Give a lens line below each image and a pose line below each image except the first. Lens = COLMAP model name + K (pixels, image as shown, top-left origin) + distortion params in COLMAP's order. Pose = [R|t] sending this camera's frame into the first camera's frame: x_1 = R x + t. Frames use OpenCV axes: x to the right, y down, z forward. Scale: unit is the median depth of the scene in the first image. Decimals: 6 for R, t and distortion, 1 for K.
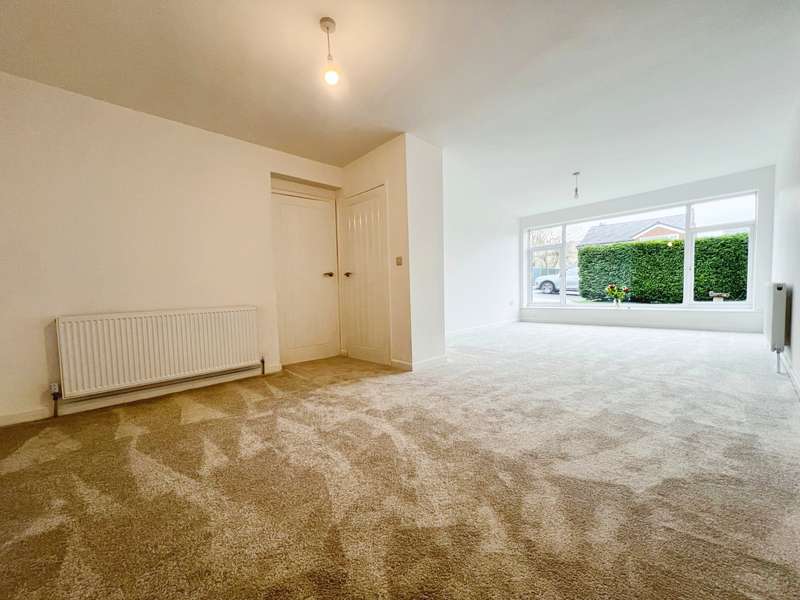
lens RADIAL K [[325.7, 0, 402.1], [0, 325.7, 306.0], [0, 0, 1]] dist [-0.000069, 0.000063]
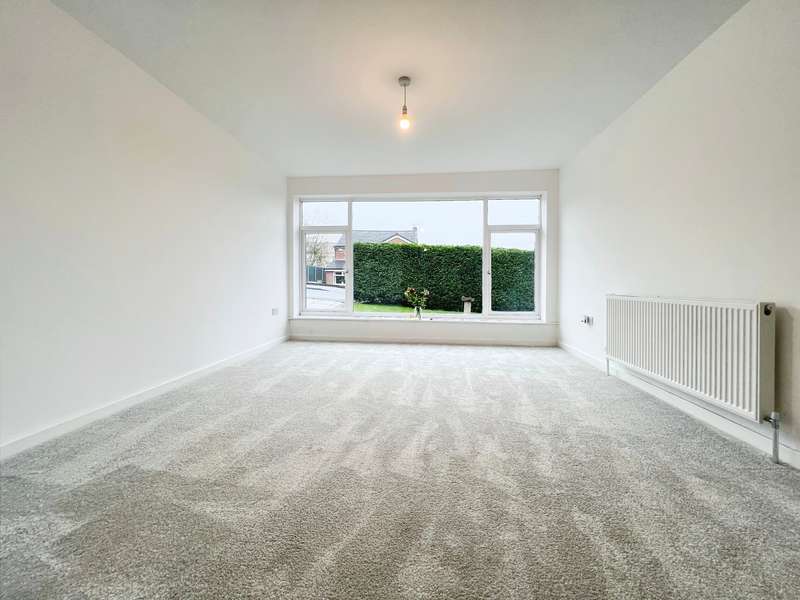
lens RADIAL K [[325.7, 0, 402.1], [0, 325.7, 306.0], [0, 0, 1]] dist [-0.000069, 0.000063]
pose [[0.755867, -0.002047, 0.654723, 0.115955], [-0.004879, 0.999950, 0.008760, -0.025394], [-0.654708, -0.009816, 0.755819, 0.380178]]
